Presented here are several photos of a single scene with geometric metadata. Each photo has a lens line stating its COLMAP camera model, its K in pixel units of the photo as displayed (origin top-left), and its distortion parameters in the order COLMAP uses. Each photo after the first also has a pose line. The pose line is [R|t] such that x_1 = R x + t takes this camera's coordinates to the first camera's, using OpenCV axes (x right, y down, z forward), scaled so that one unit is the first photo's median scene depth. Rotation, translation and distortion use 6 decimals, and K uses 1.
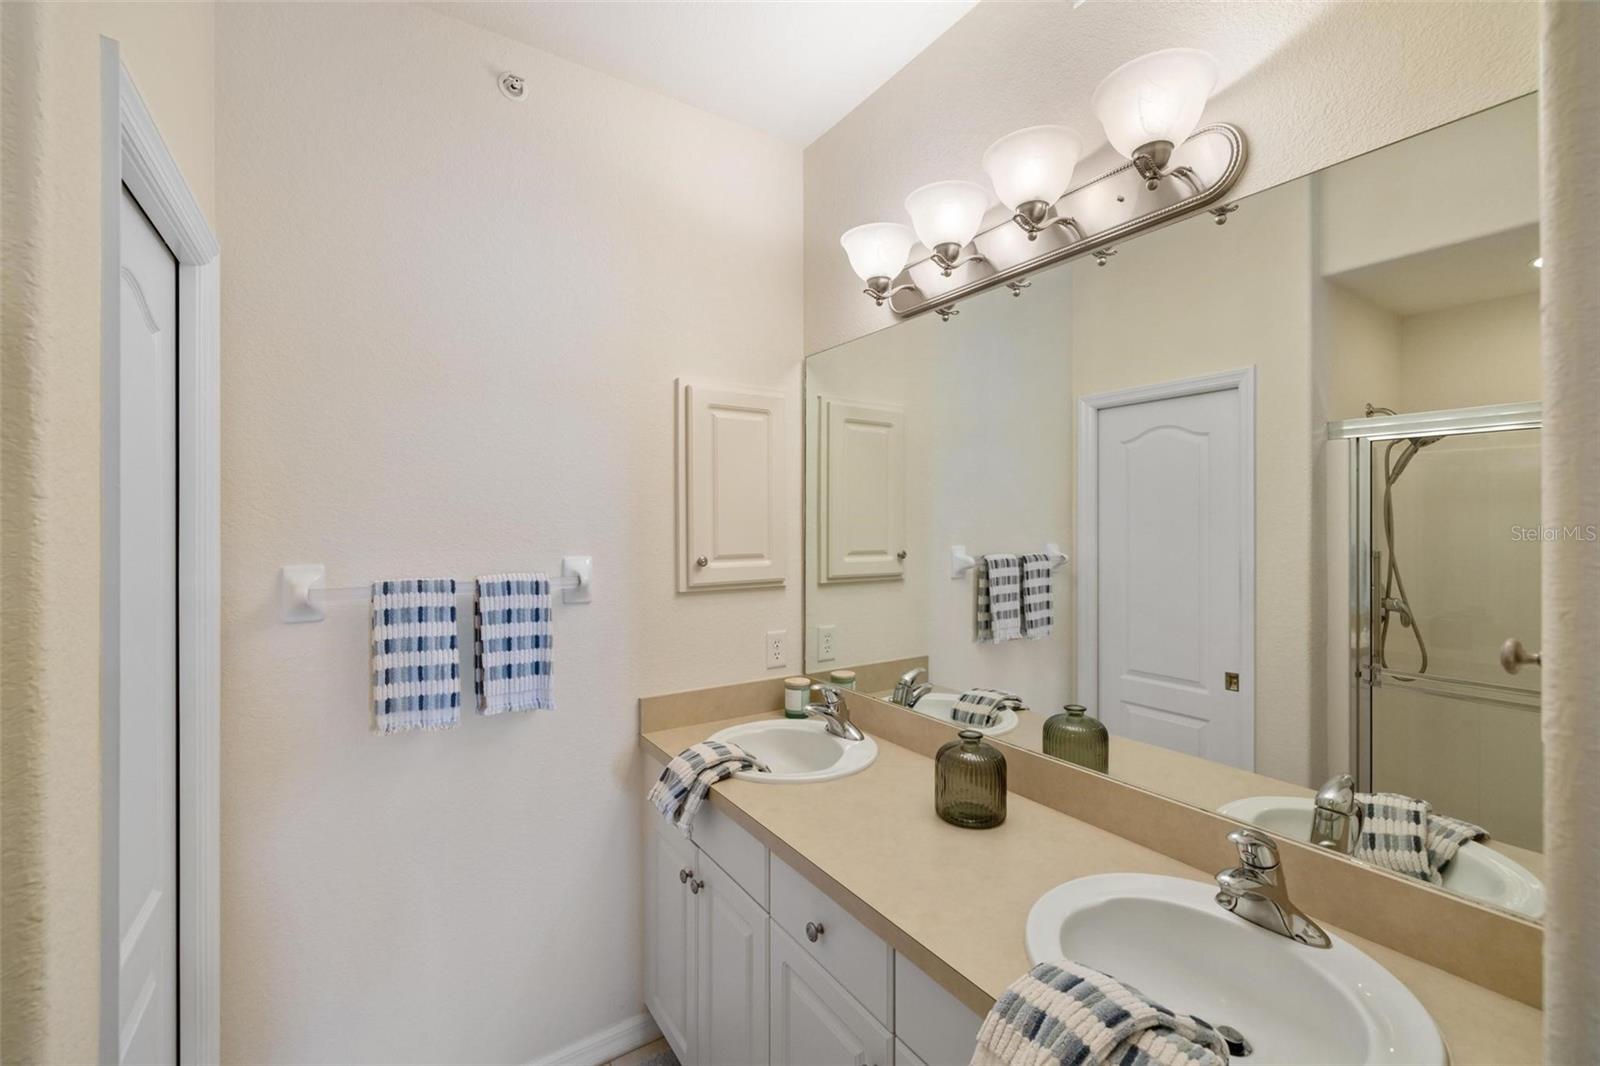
lens RADIAL K [[667.7, 0, 797.9], [0, 667.7, 538.4], [0, 0, 1]] dist [0.003027, -0.000053]
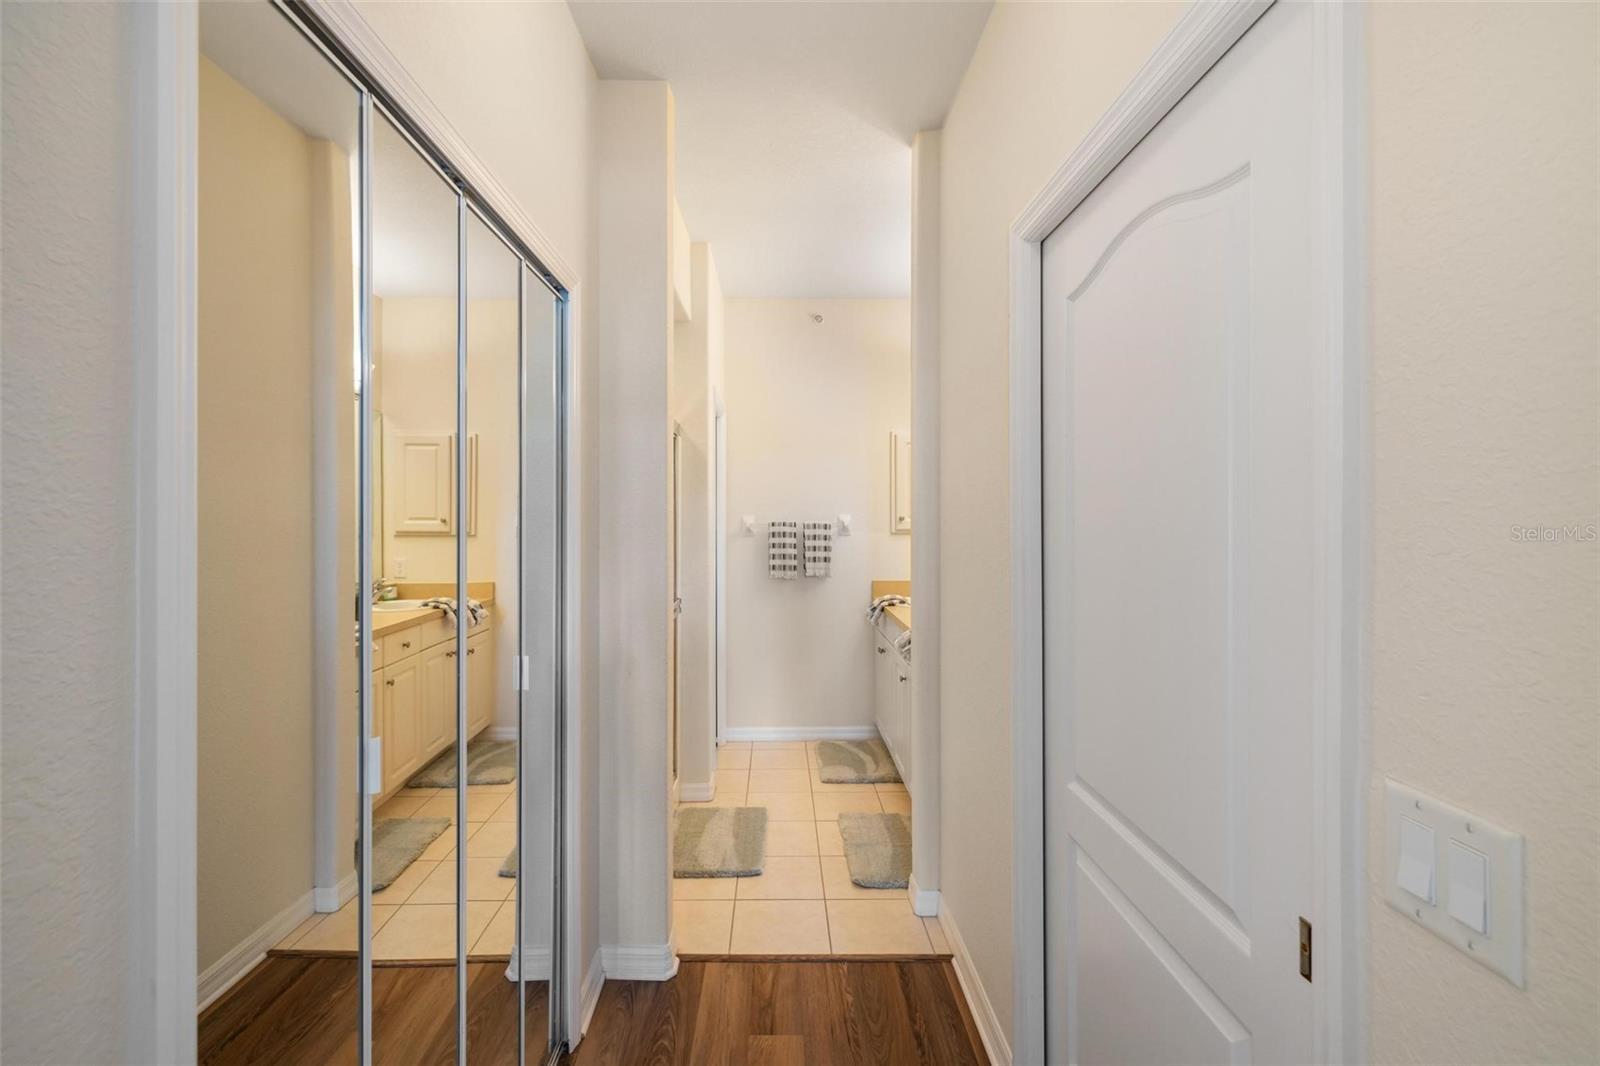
lens RADIAL K [[667.7, 0, 805.7], [0, 667.7, 521.5], [0, 0, 1]] dist [0.003027, -0.000053]
pose [[0.873077, 0.005981, -0.487545, 0.761175], [-0.003661, 0.999977, 0.005711, 0.043083], [0.487568, -0.003202, 0.873079, -1.206911]]
